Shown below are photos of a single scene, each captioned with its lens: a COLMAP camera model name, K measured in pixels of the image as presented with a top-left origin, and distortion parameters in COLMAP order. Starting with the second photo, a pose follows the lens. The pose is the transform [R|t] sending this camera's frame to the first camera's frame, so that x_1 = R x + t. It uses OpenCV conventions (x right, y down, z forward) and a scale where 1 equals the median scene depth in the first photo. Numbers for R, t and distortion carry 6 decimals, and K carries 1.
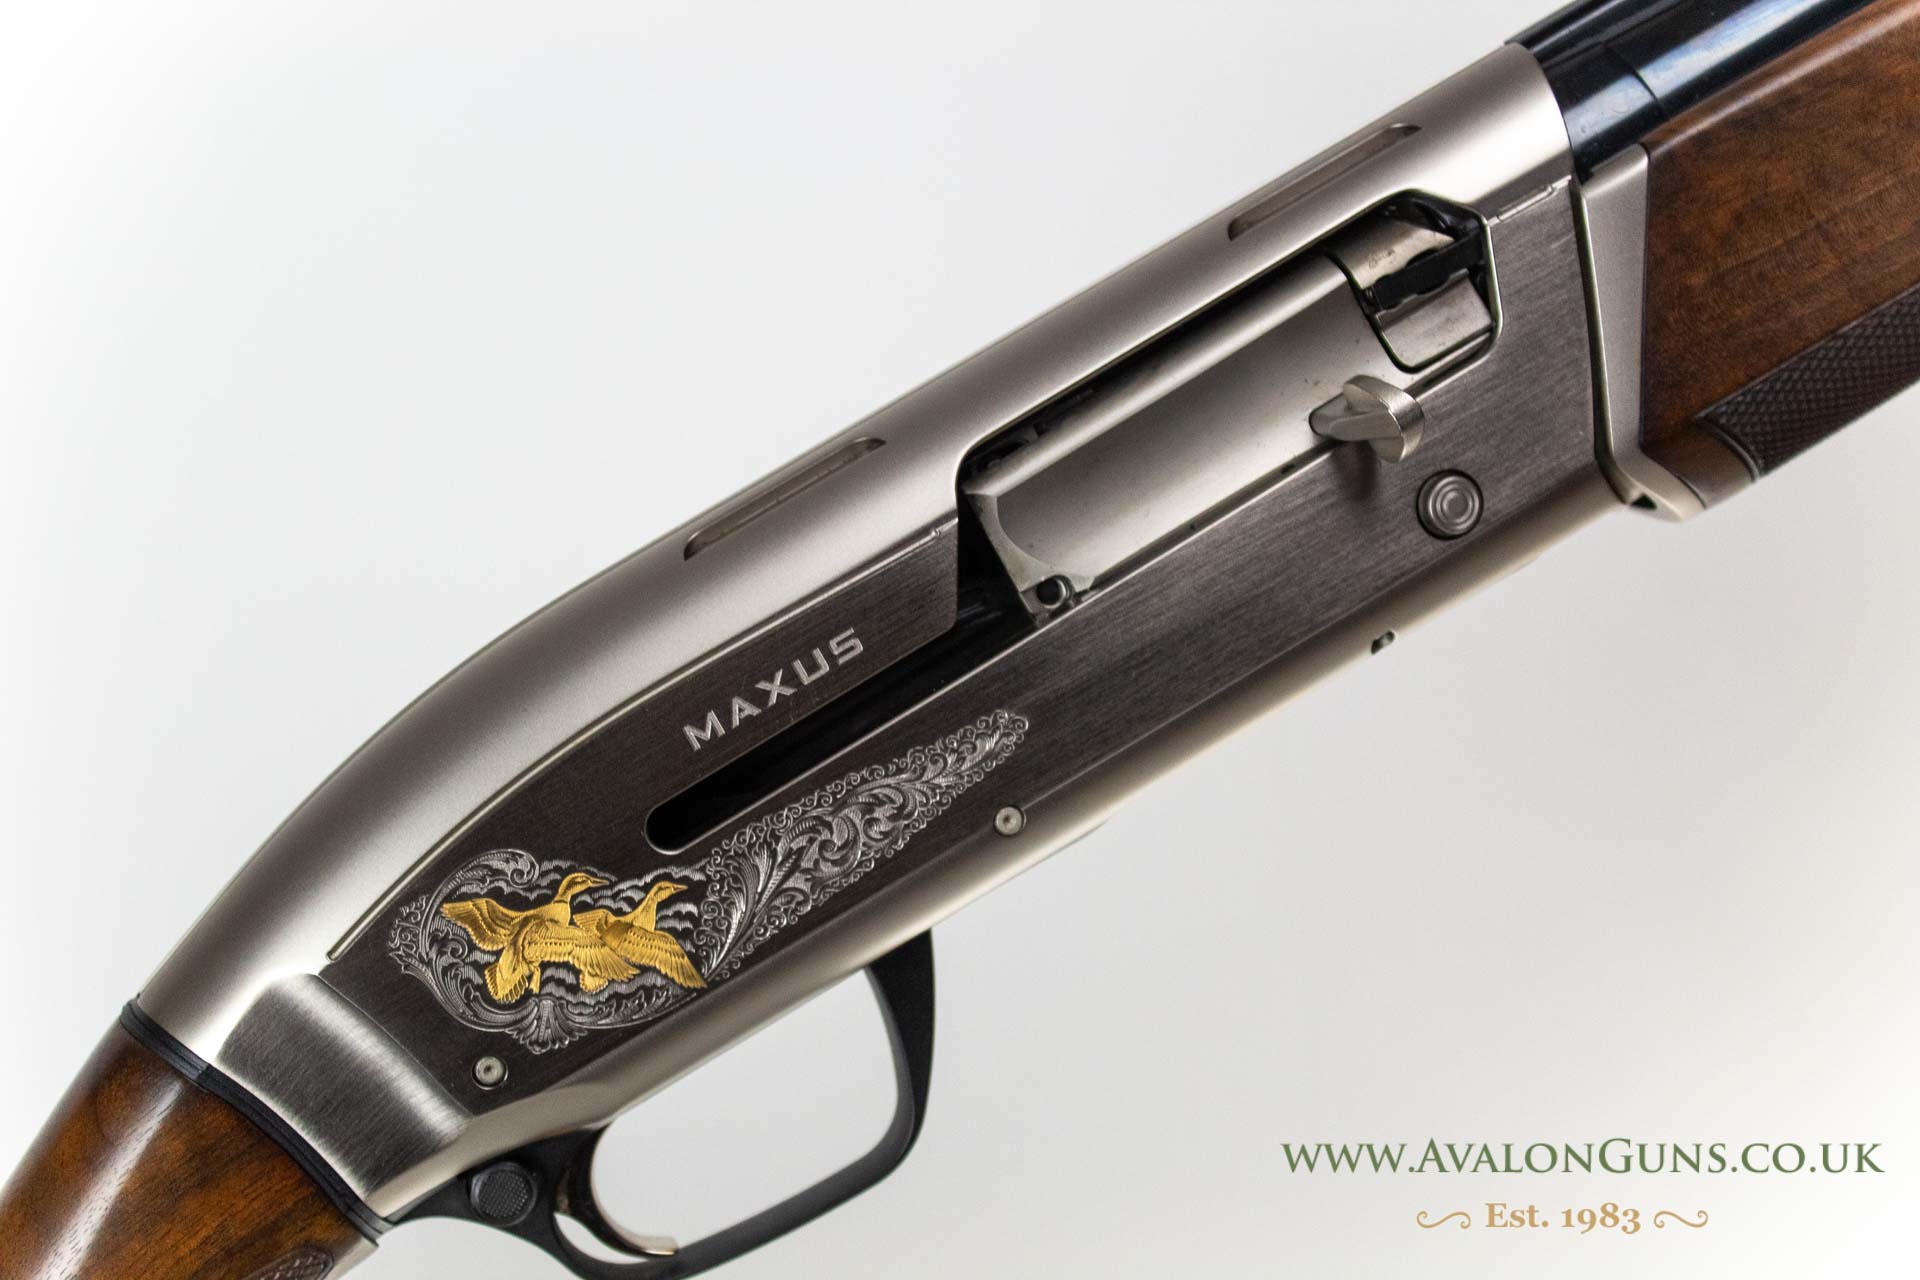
lens RADIAL K [[3481.1, 0, 960.0], [0, 3481.1, 640.0], [0, 0, 1]] dist [-0.048017, -0.122790]
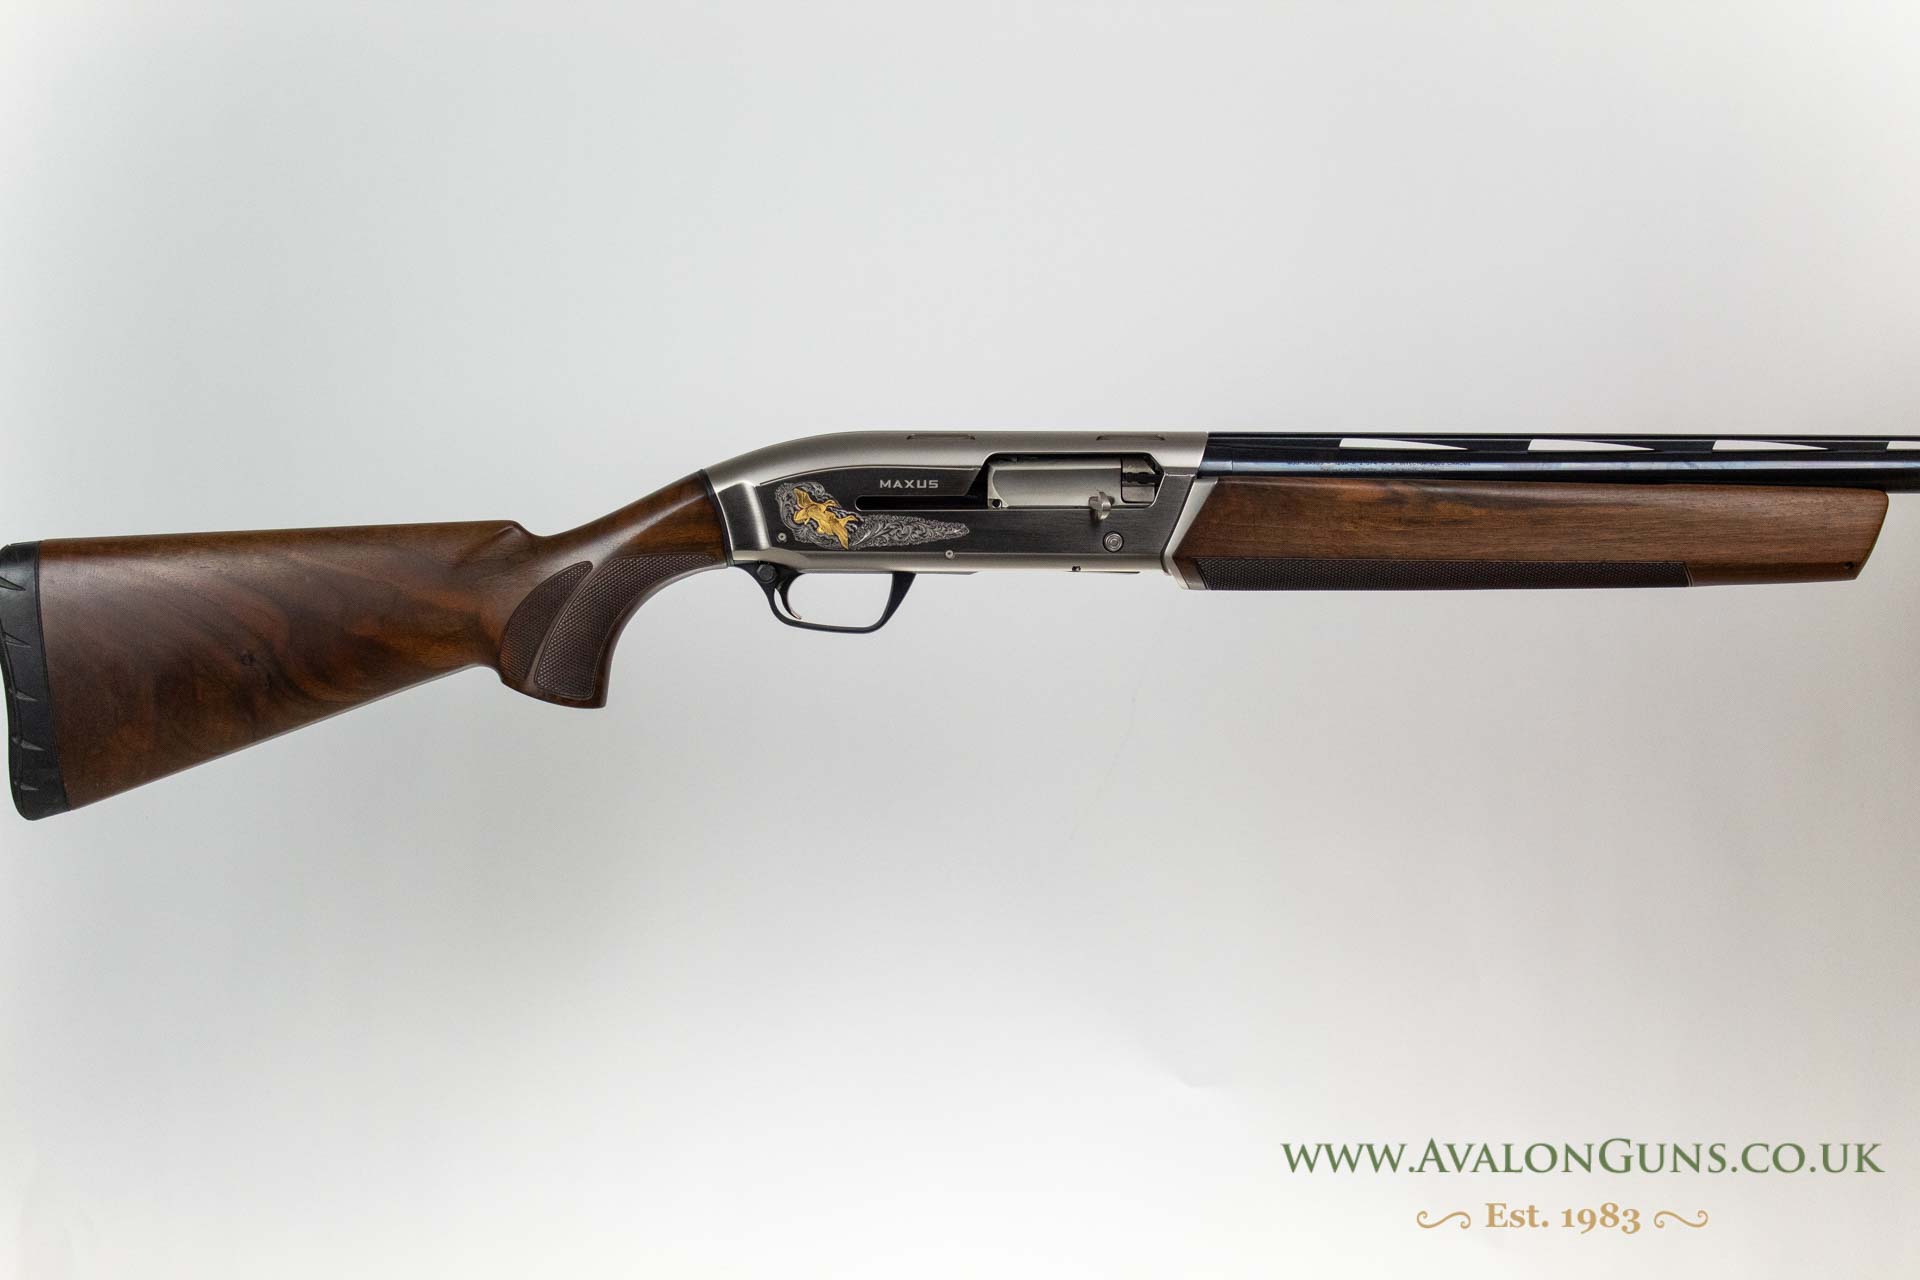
lens RADIAL K [[3588.6, 0, 960.0], [0, 3588.6, 640.0], [0, 0, 1]] dist [0.010787, 0.002185]
pose [[0.851391, 0.515015, -0.099459, 0.416613], [-0.512863, 0.857122, 0.048098, -0.049661], [0.110020, 0.010058, 0.993878, -2.487818]]
